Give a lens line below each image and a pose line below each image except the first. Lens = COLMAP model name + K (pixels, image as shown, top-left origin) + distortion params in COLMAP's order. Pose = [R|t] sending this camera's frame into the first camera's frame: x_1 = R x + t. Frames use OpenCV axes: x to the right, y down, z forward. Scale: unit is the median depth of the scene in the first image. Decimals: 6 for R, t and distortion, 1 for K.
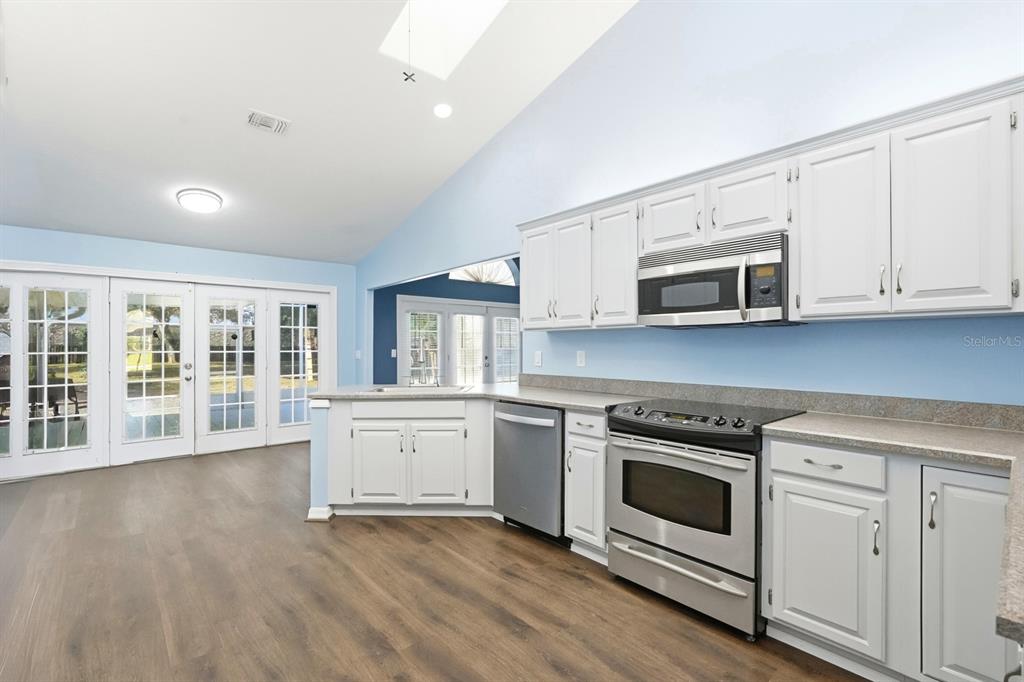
lens RADIAL K [[467.0, 0, 512.0], [0, 467.0, 341.0], [0, 0, 1]] dist [-0.000942, -0.000109]
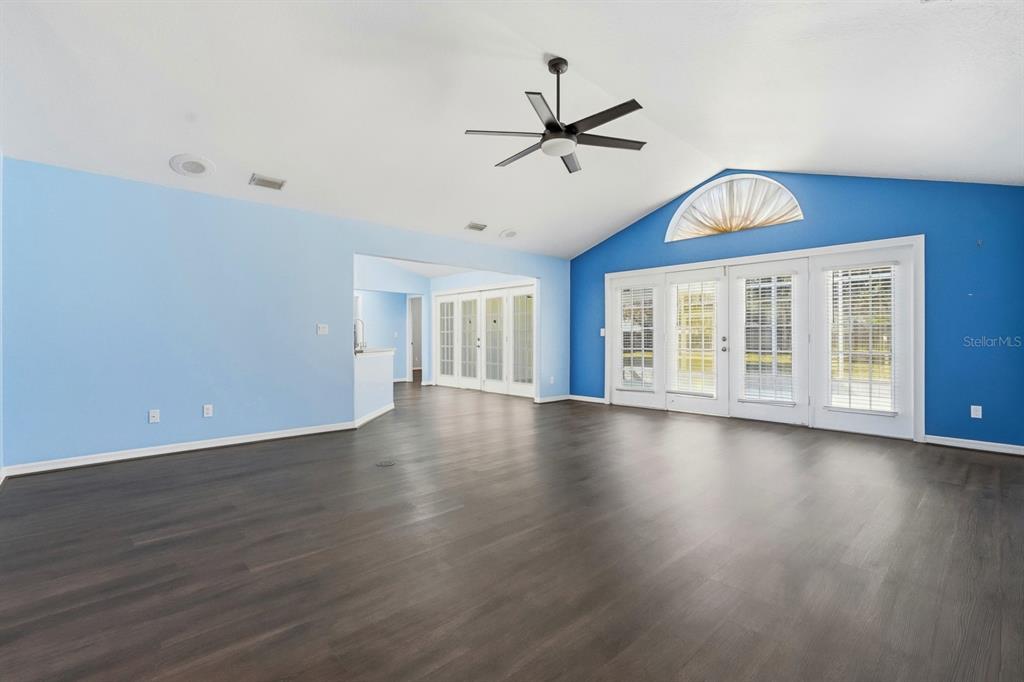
lens RADIAL K [[467.0, 0, 512.0], [0, 467.0, 341.0], [0, 0, 1]] dist [-0.000942, -0.000109]
pose [[0.054336, 0.010083, -0.998472, 0.812718], [0.011236, 0.999880, 0.010709, 0.035263], [0.998460, -0.011801, 0.054216, 0.806679]]
